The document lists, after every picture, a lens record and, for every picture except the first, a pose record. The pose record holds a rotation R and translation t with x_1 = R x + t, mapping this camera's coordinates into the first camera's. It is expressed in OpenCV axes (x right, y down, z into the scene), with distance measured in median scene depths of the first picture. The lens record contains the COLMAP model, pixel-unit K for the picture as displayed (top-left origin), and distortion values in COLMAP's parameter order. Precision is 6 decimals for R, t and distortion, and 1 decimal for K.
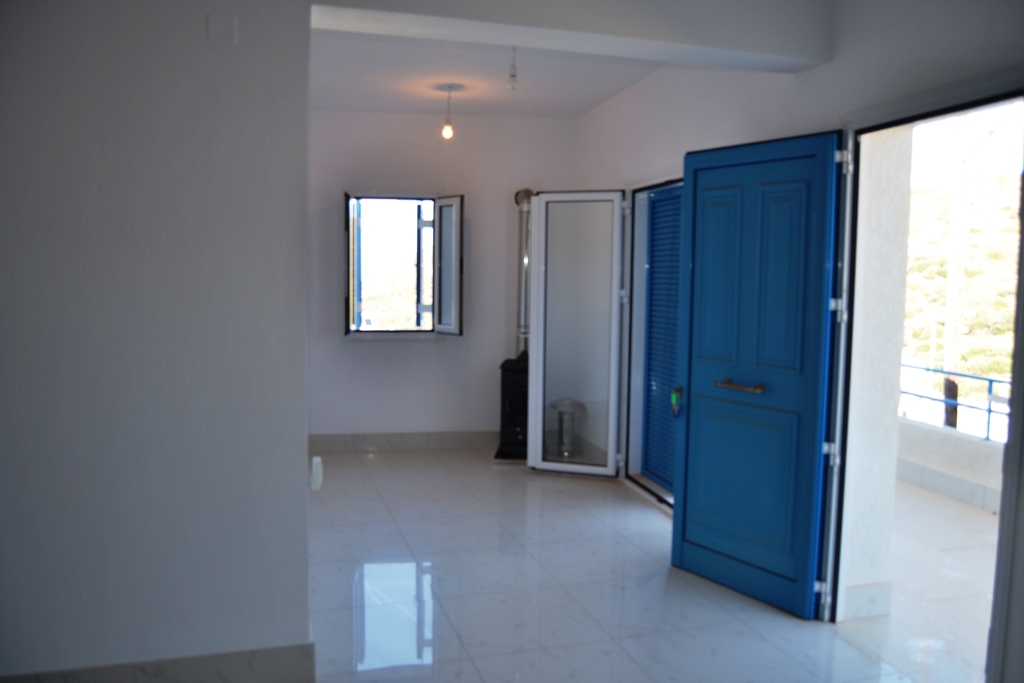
lens RADIAL K [[770.5, 0, 512.0], [0, 770.5, 341.5], [0, 0, 1]] dist [-0.117408, 0.000900]
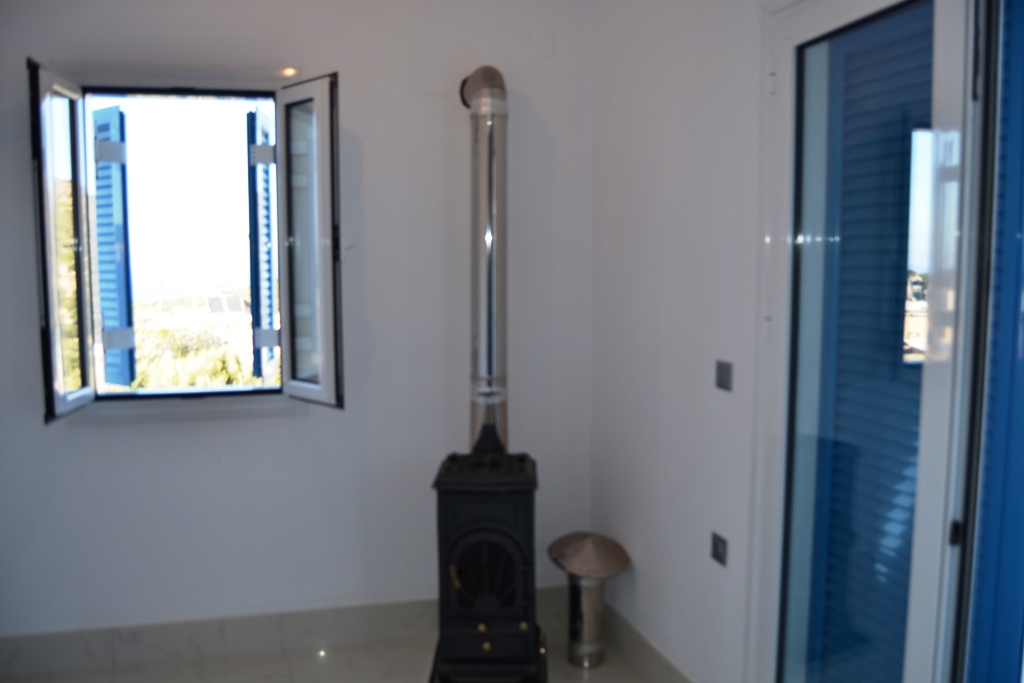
lens RADIAL K [[770.5, 0, 512.0], [0, 770.5, 341.5], [0, 0, 1]] dist [-0.117408, 0.000900]
pose [[0.998548, -0.018046, 0.050760, 0.007950], [0.017695, 0.999816, 0.007367, -0.044711], [-0.050883, -0.006458, 0.998684, 0.562343]]
